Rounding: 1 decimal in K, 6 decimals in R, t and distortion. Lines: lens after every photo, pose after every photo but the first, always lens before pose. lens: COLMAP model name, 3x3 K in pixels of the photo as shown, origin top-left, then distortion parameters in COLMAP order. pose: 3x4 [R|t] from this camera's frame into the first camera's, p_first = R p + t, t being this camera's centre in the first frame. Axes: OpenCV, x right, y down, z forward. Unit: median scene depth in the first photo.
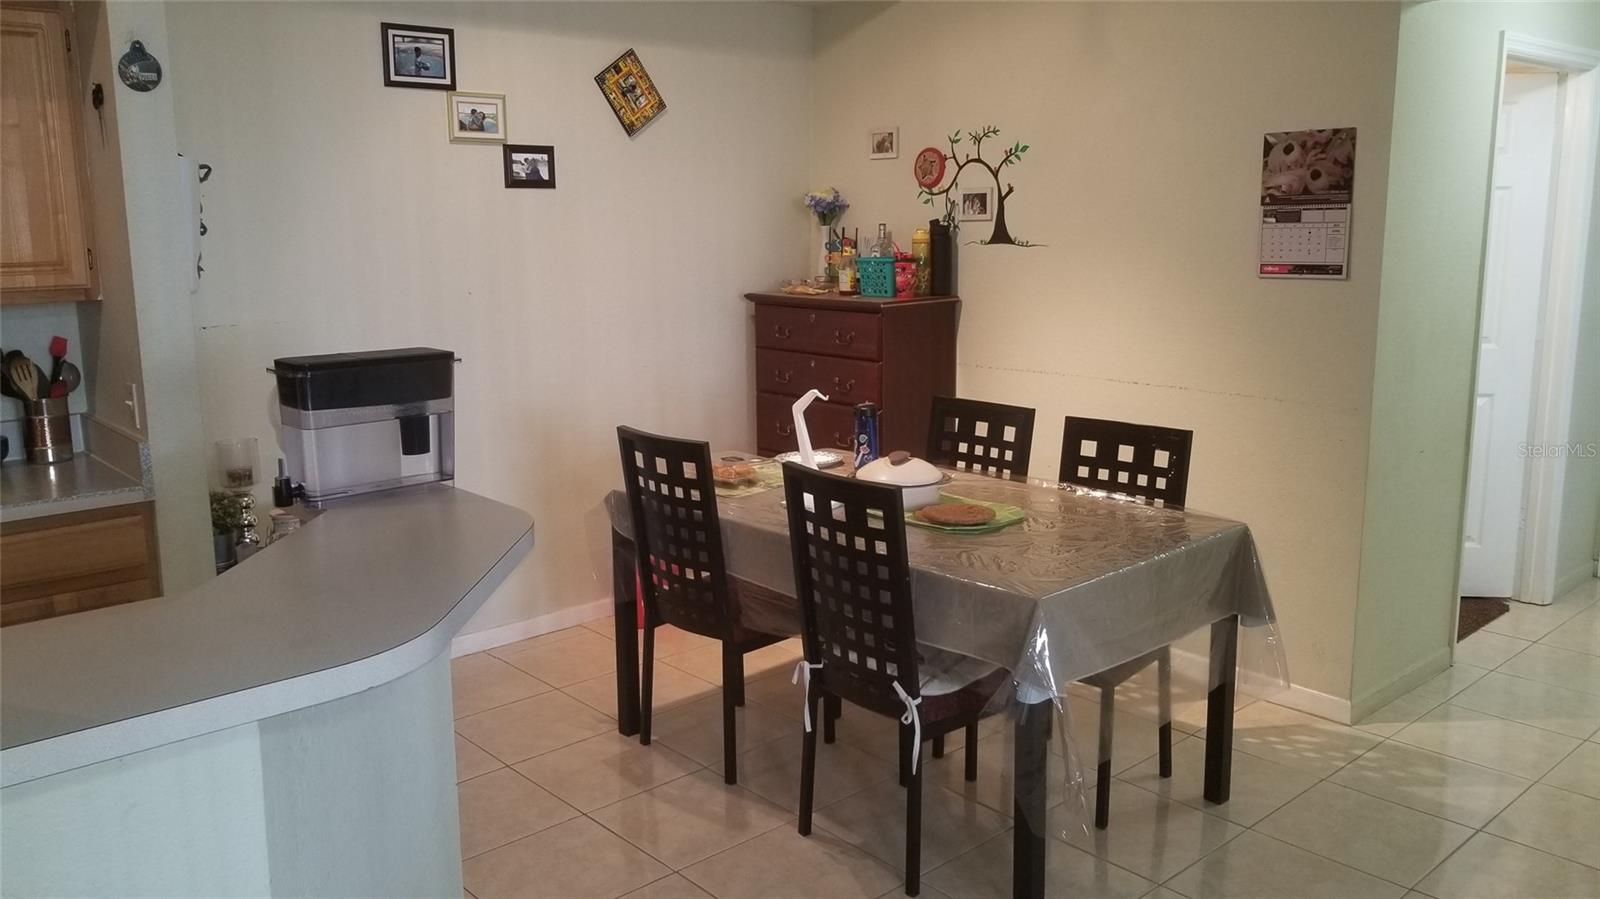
lens RADIAL K [[1248.9, 0, 785.8], [0, 1248.9, 432.9], [0, 0, 1]] dist [0.094086, -0.164855]
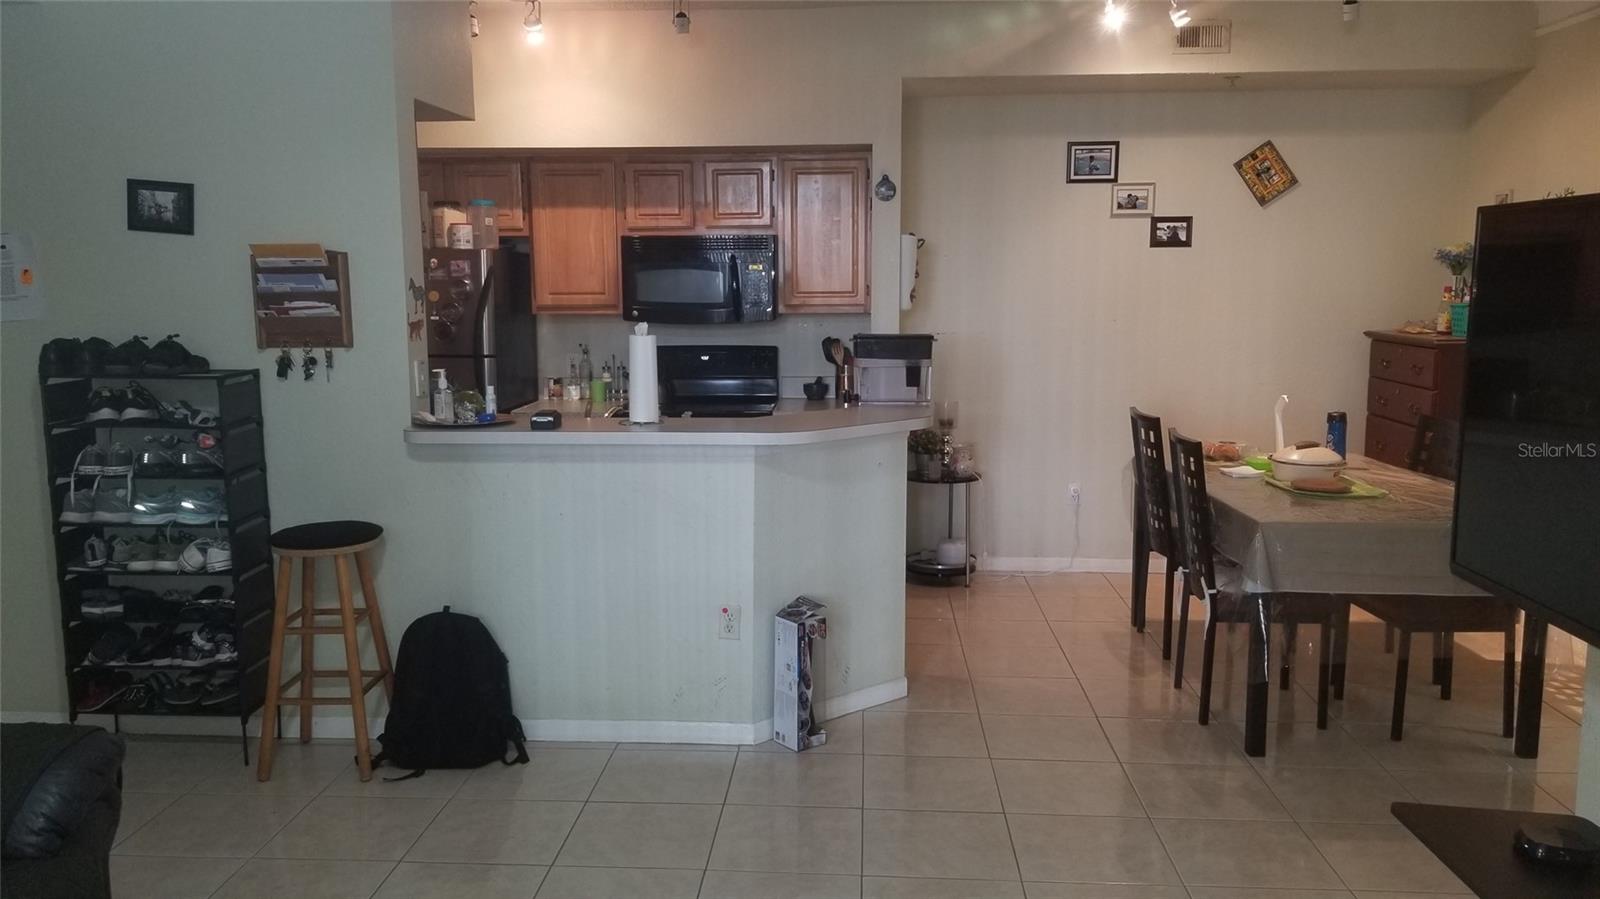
lens RADIAL K [[1248.9, 0, 785.8], [0, 1248.9, 432.9], [0, 0, 1]] dist [0.094086, -0.164855]
pose [[0.702913, 0.097945, -0.704500, 0.589031], [-0.126827, 0.991860, 0.011355, 0.056201], [0.699878, 0.081368, 0.709613, -0.319781]]
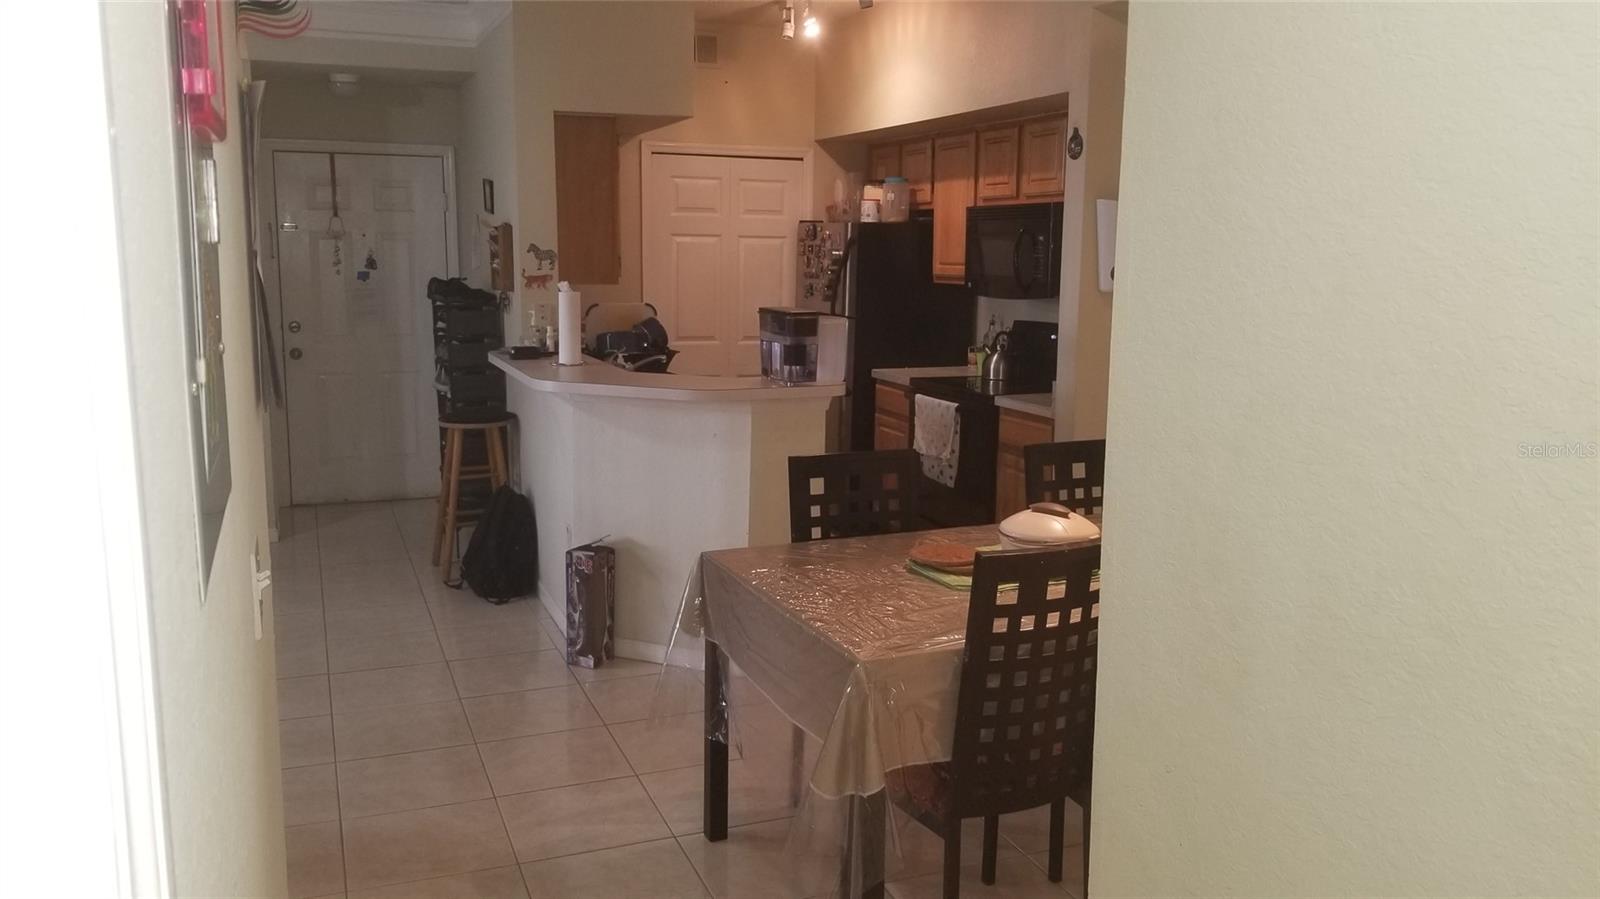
lens RADIAL K [[1248.9, 0, 785.8], [0, 1248.9, 432.9], [0, 0, 1]] dist [0.094086, -0.164855]
pose [[-0.340969, 0.148127, -0.928331, 0.892273], [-0.168623, 0.961855, 0.215410, -0.175583], [0.924828, 0.229986, -0.302985, 0.977961]]
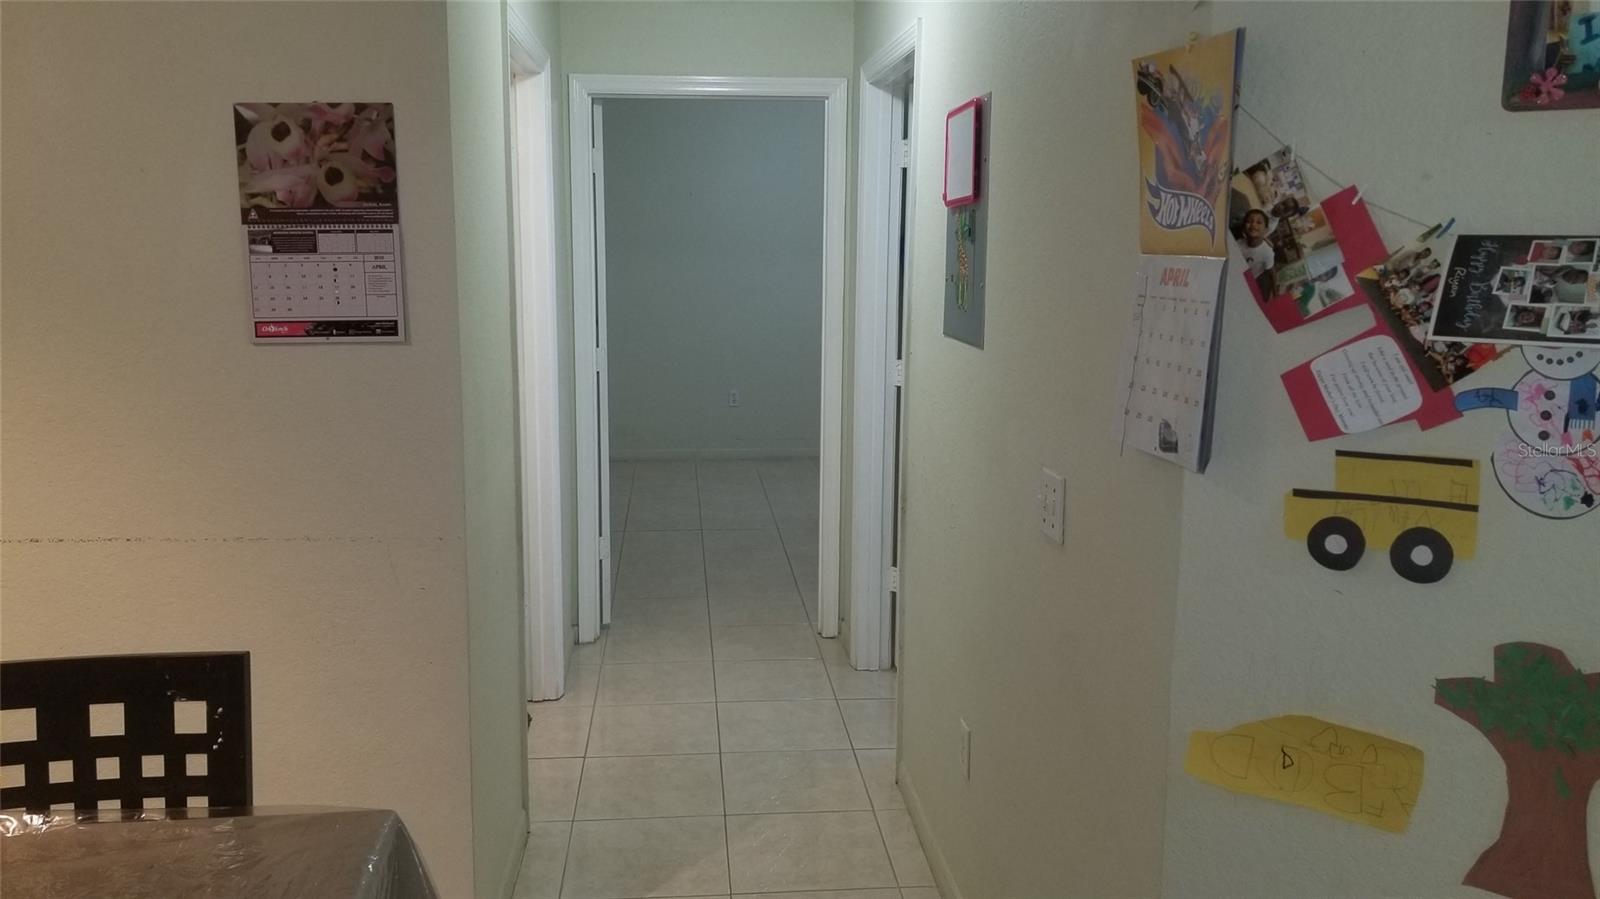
lens RADIAL K [[1261.3, 0, 769.4], [0, 1261.3, 437.5], [0, 0, 1]] dist [0.007604, -0.006221]
pose [[0.610746, -0.114307, 0.783532, 0.051012], [0.128486, 0.990718, 0.044381, -0.076162], [-0.781332, 0.073568, 0.619764, 0.452084]]
